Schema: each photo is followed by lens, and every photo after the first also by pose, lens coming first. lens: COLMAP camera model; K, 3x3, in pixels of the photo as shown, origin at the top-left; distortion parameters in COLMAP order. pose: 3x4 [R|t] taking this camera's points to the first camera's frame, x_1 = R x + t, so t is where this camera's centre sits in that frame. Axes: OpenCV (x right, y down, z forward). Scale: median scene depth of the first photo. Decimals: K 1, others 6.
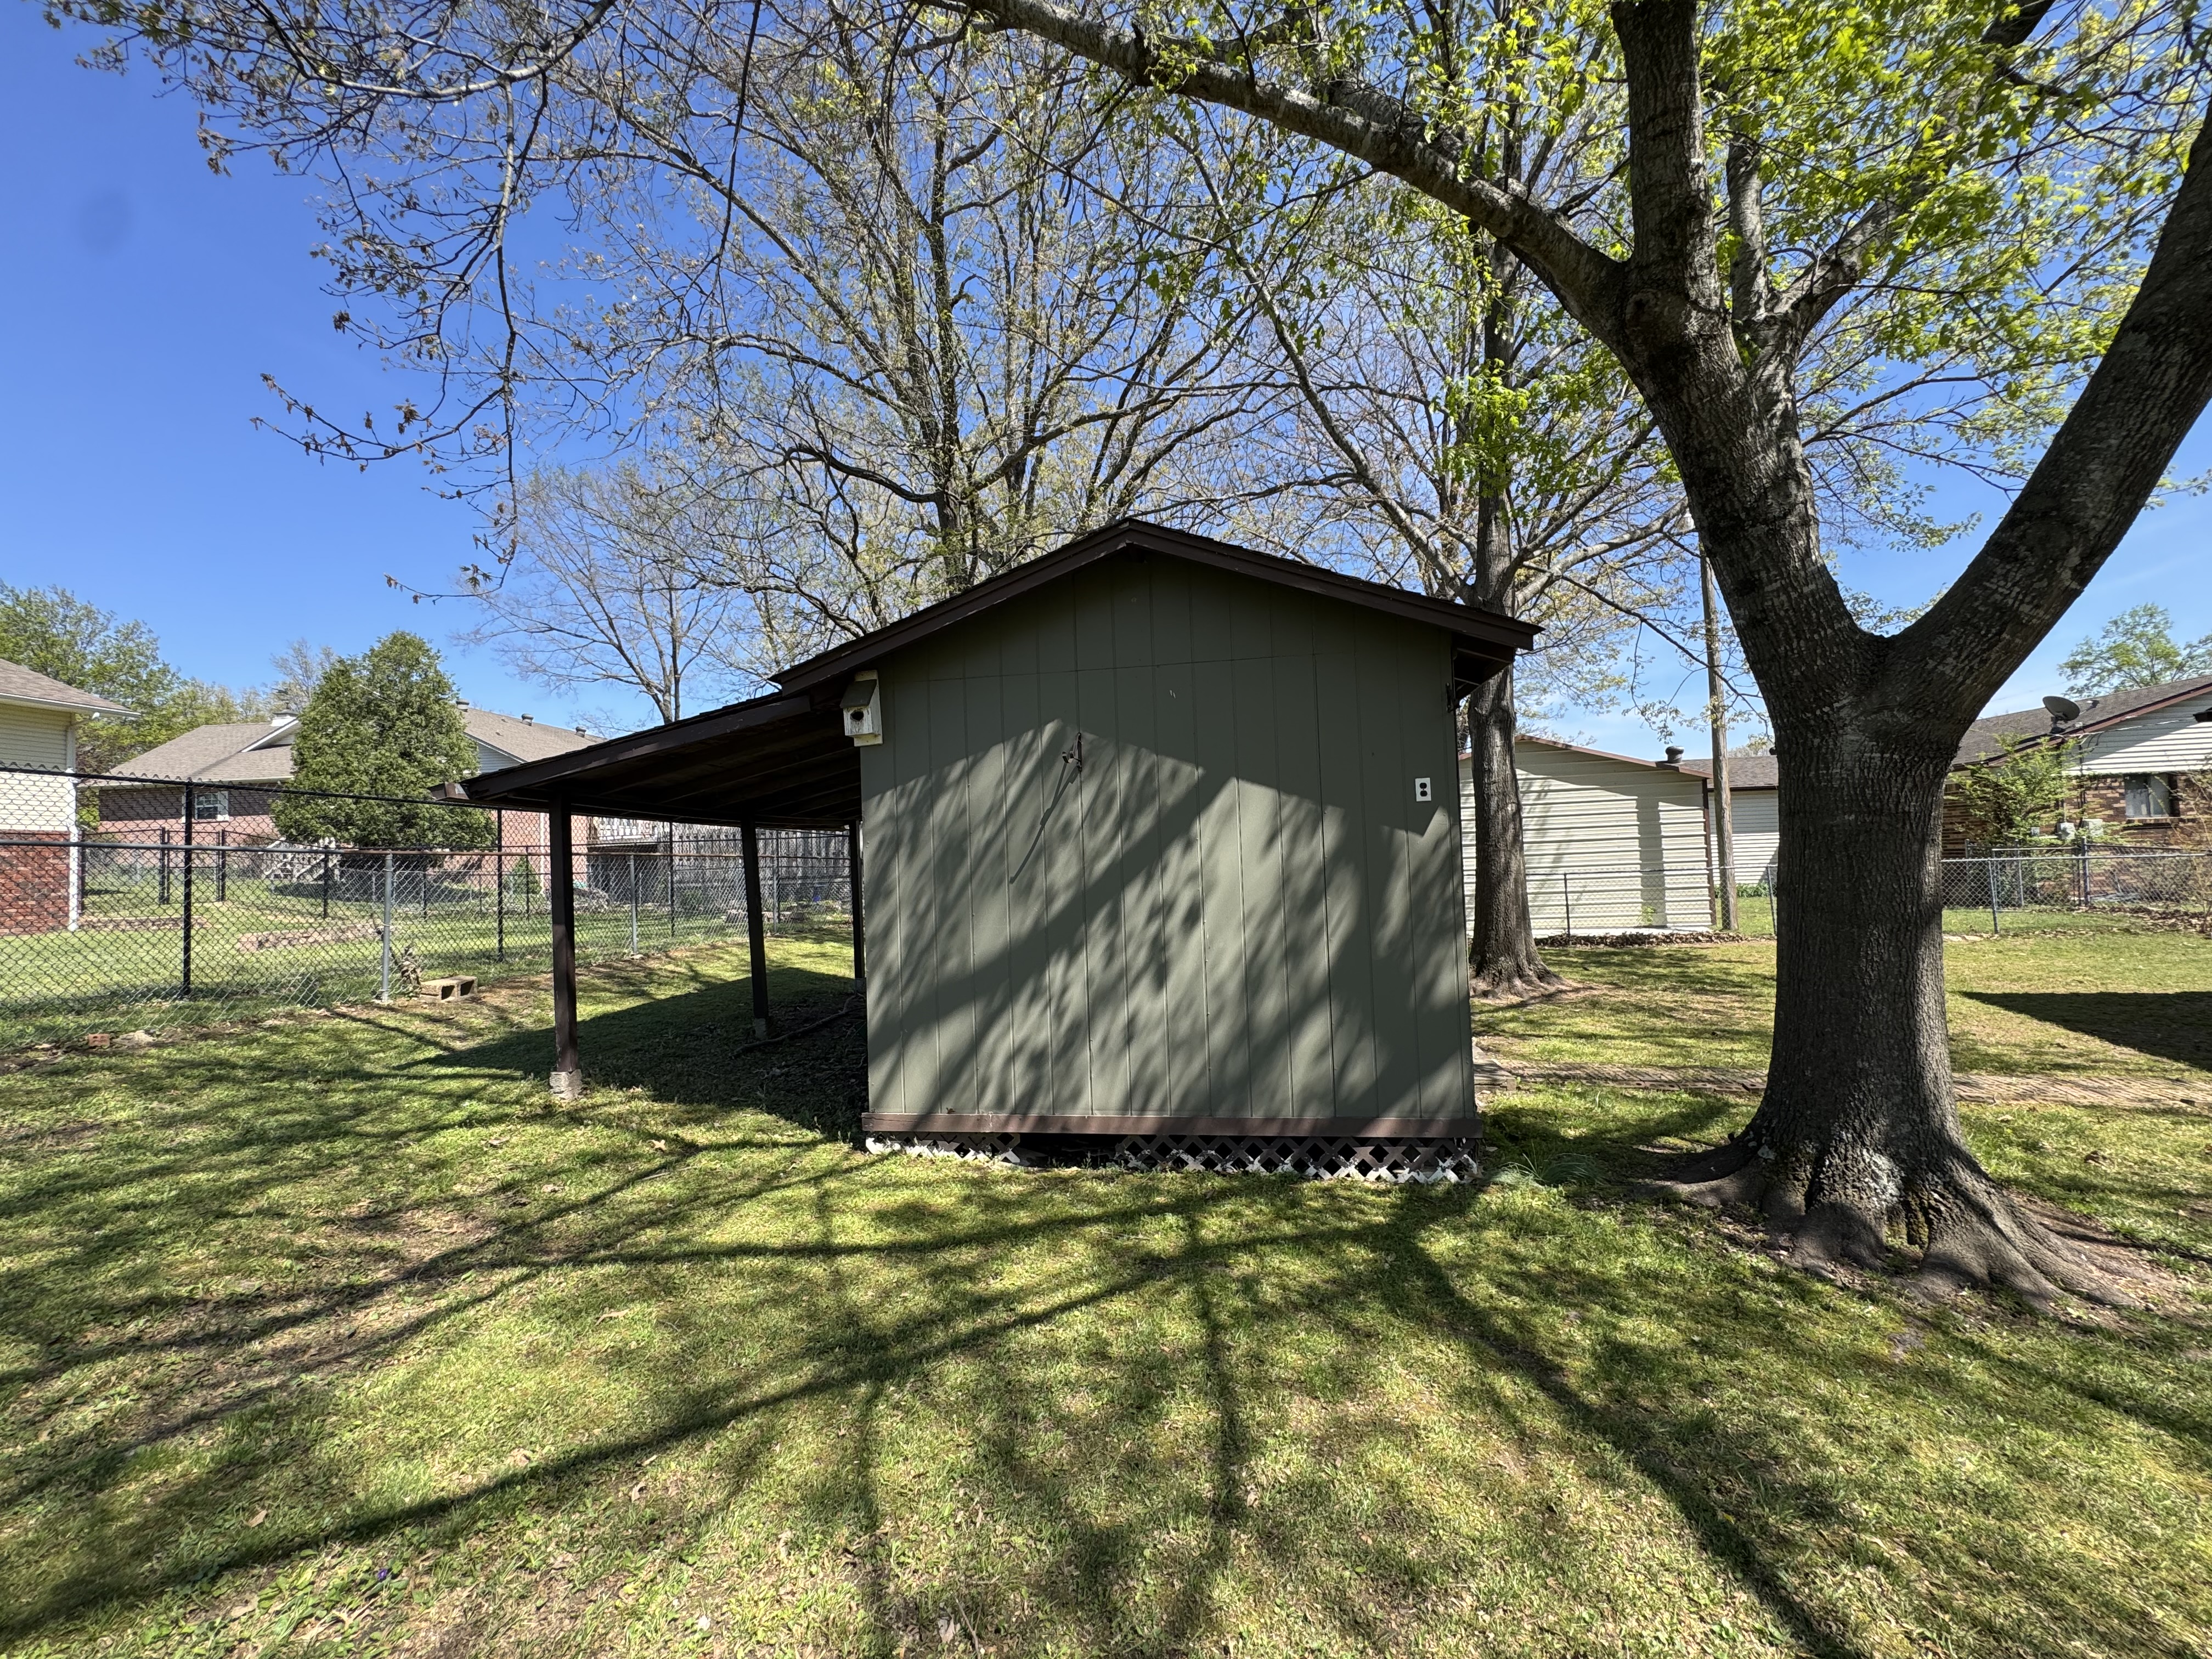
lens RADIAL K [[879.0, 0, 1106.0], [0, 879.0, 829.5], [0, 0, 1]] dist [0.001145, 0.000087]
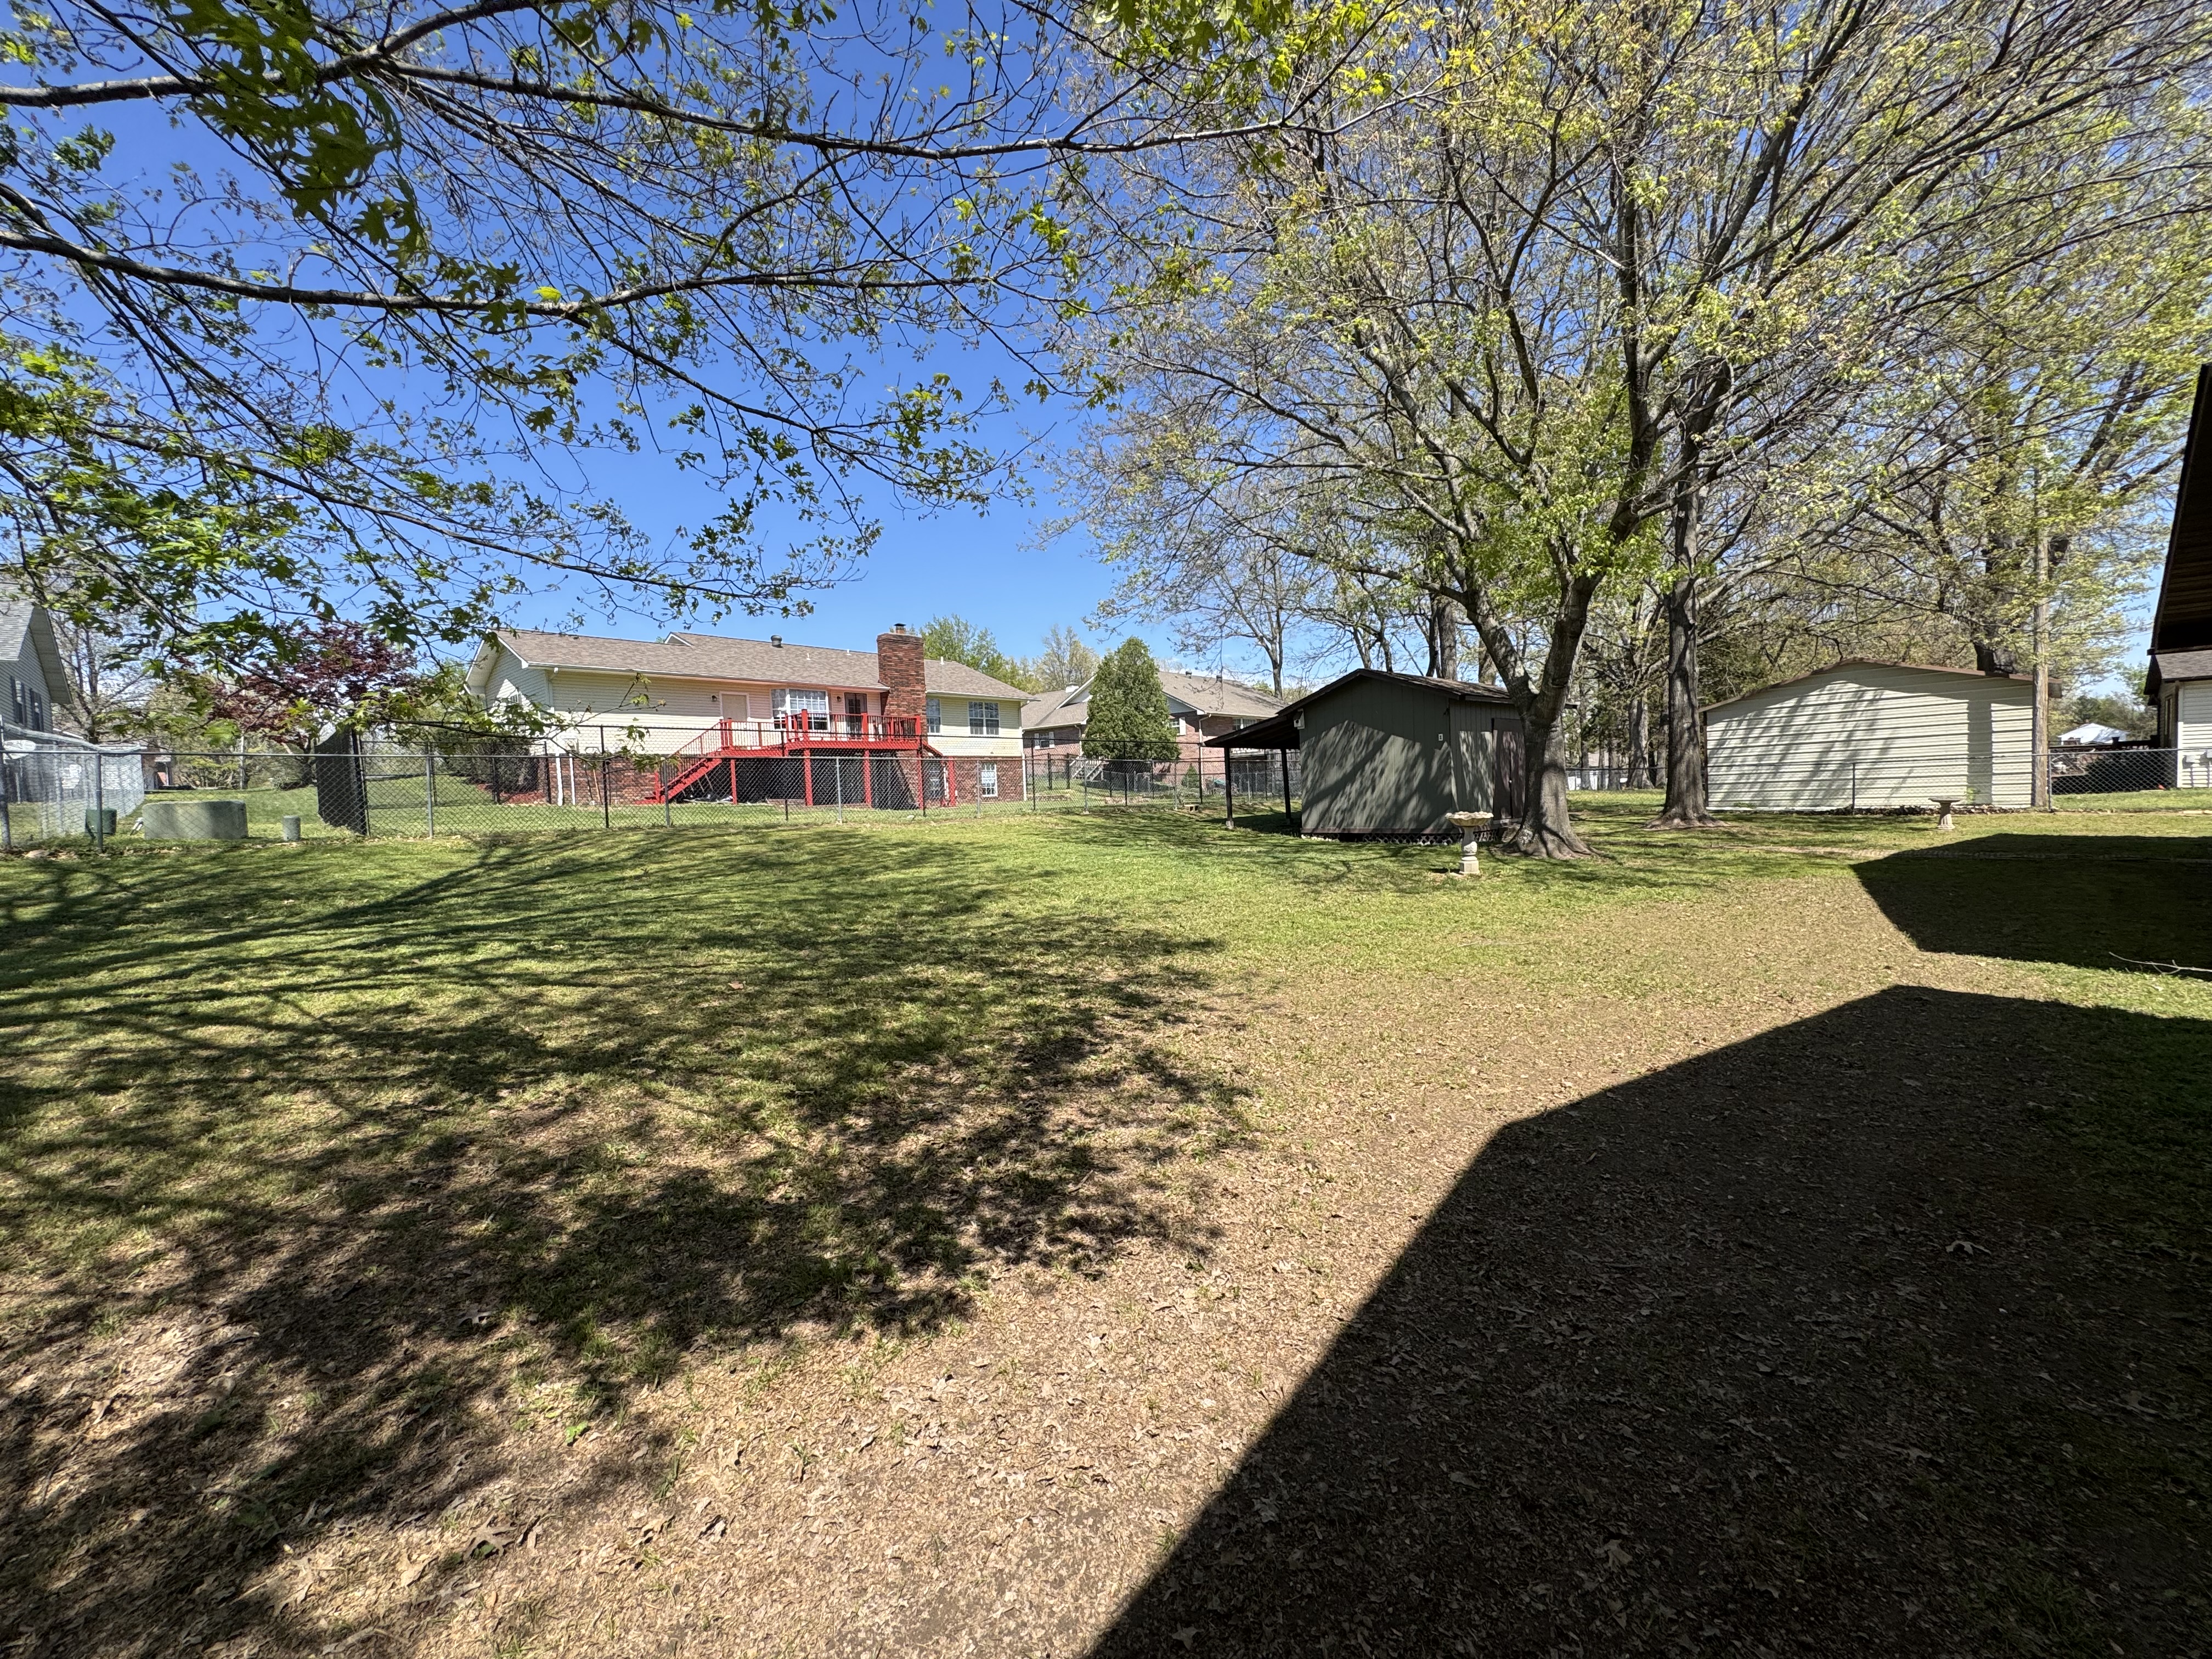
lens RADIAL K [[879.0, 0, 1106.0], [0, 879.0, 829.5], [0, 0, 1]] dist [0.001145, 0.000087]
pose [[0.788202, 0.030083, -0.614680, 0.416266], [0.034357, 0.995096, 0.092756, -0.012791], [0.614456, -0.094229, 0.783304, -0.745731]]
